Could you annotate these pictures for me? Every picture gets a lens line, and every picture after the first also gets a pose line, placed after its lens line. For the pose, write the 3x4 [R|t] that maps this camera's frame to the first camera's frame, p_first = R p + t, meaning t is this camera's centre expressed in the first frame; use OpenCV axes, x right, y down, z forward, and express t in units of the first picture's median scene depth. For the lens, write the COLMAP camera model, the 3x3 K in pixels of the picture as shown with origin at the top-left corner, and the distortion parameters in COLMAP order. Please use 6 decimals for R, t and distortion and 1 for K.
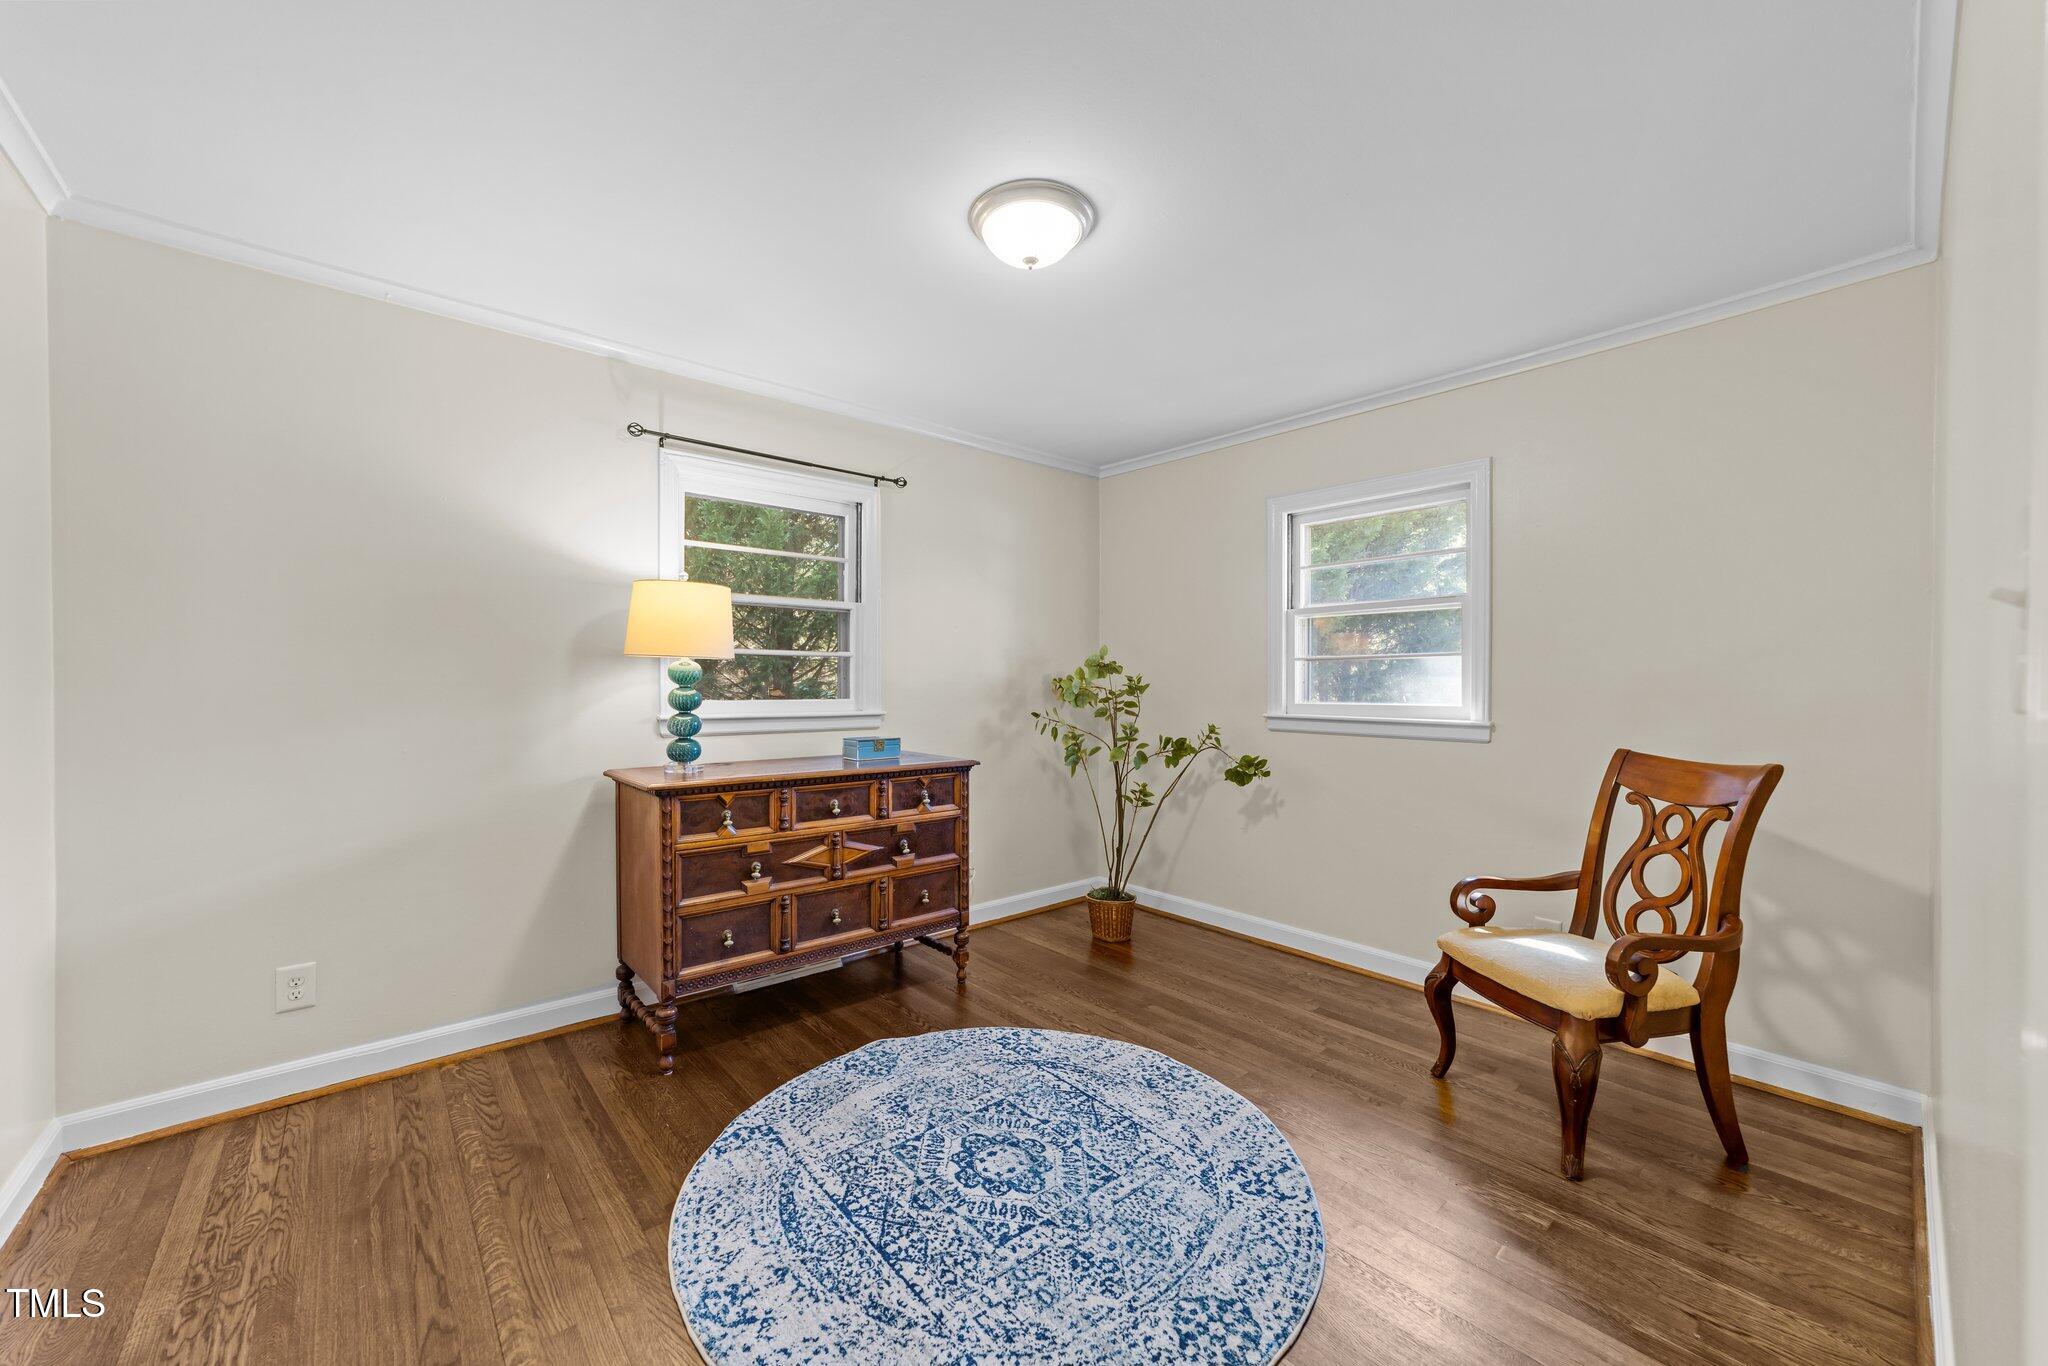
lens RADIAL K [[775.8, 0, 1028.0], [0, 775.8, 682.2], [0, 0, 1]] dist [0.000289, 0.000055]
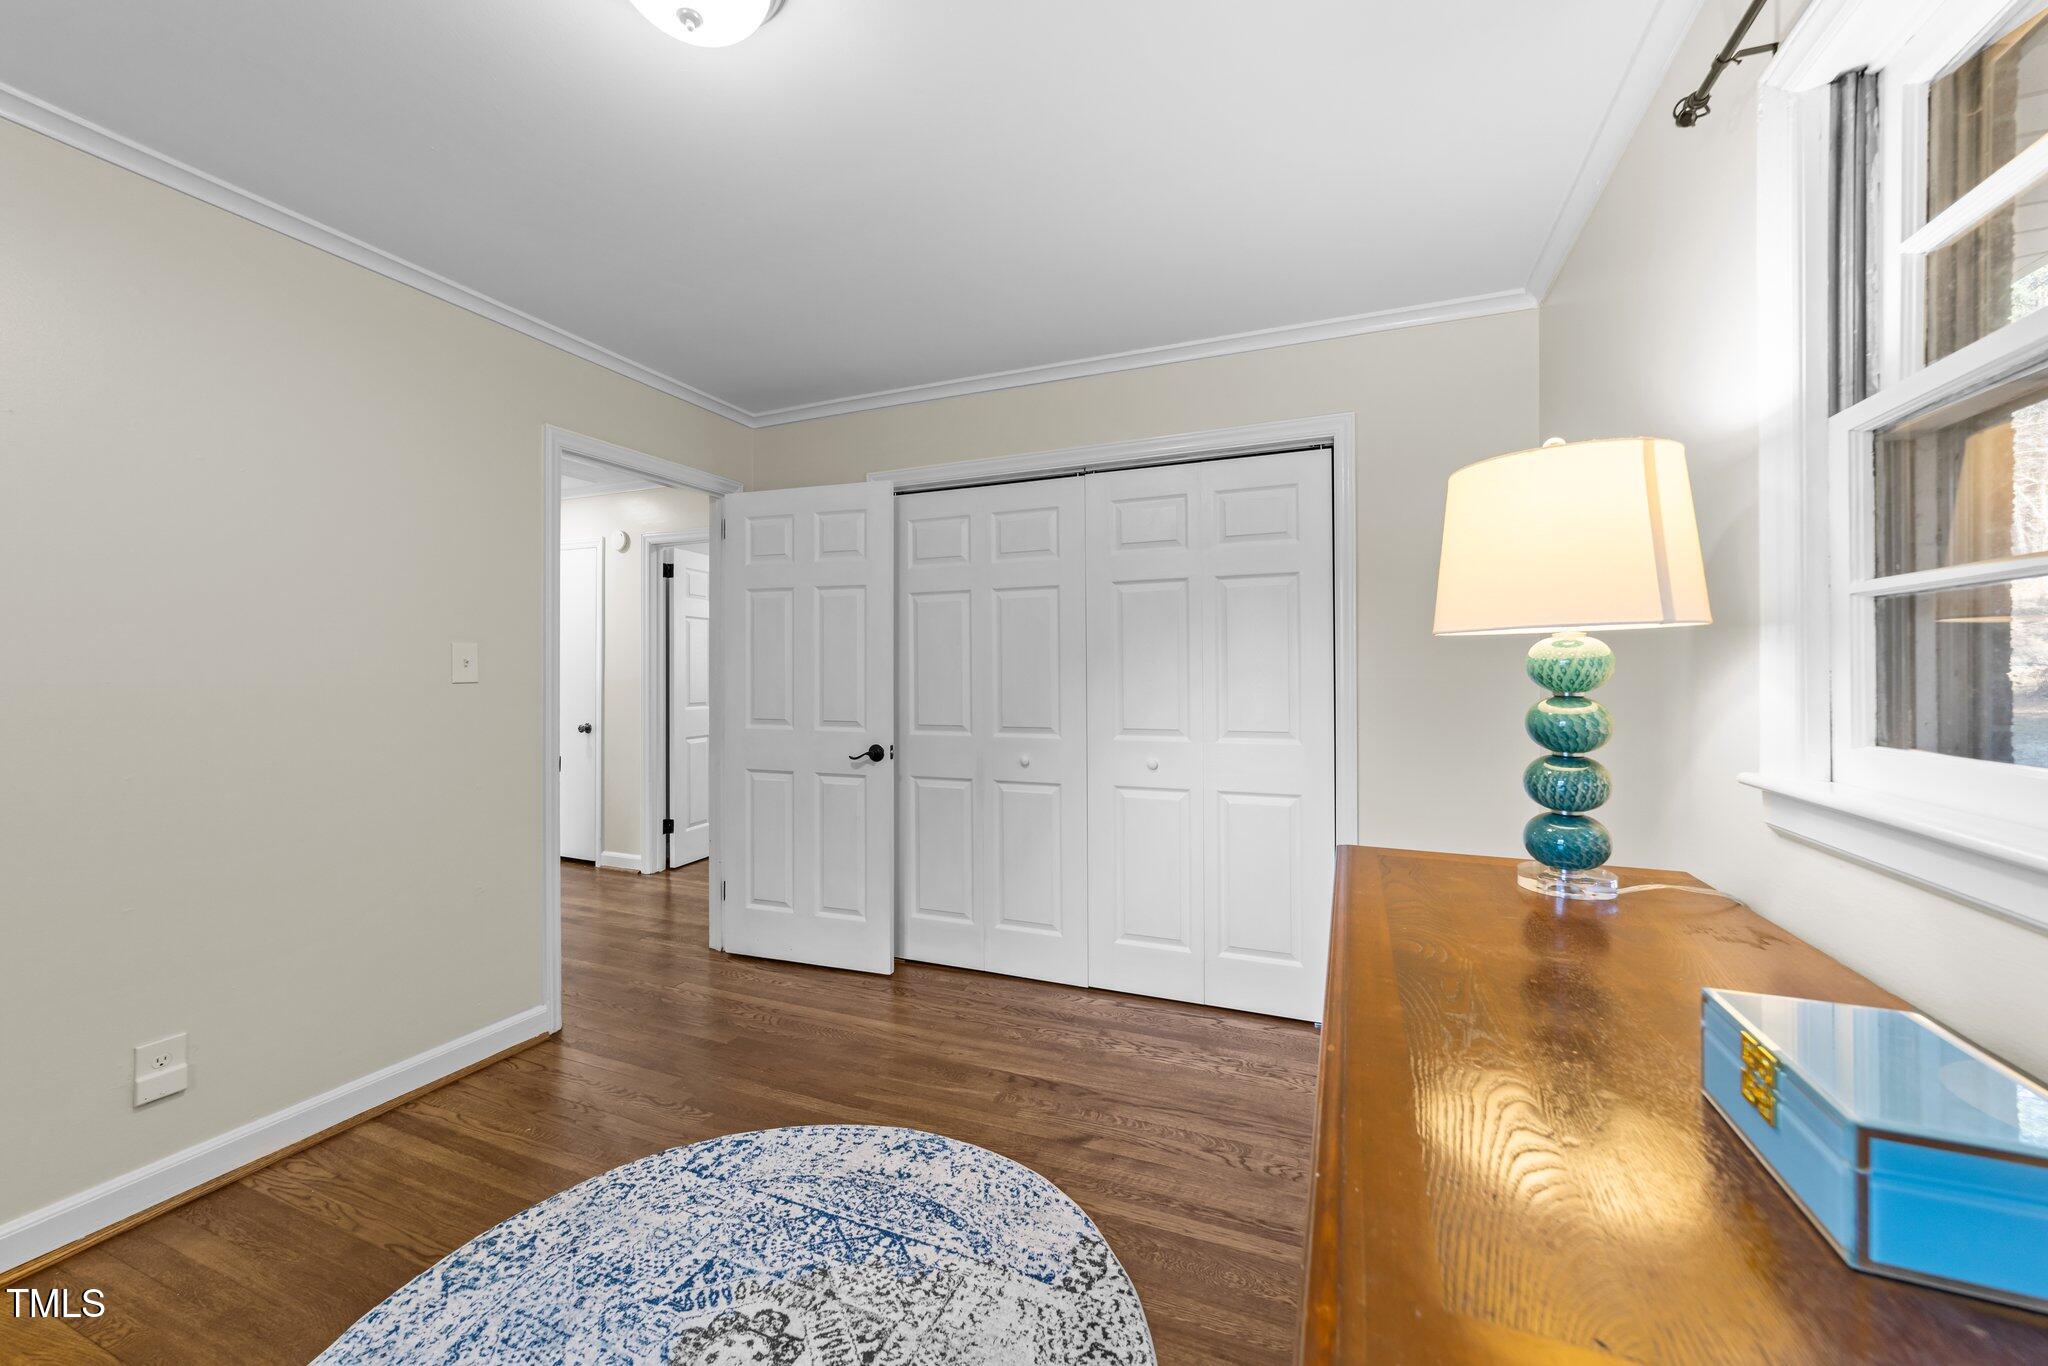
lens RADIAL K [[775.8, 0, 1035.6], [0, 775.8, 681.0], [0, 0, 1]] dist [0.000289, 0.000055]
pose [[-0.891173, 0.001162, -0.453662, 0.042059], [-0.001219, 0.999987, 0.004957, -0.011708], [0.453662, 0.004971, -0.891160, 1.999660]]
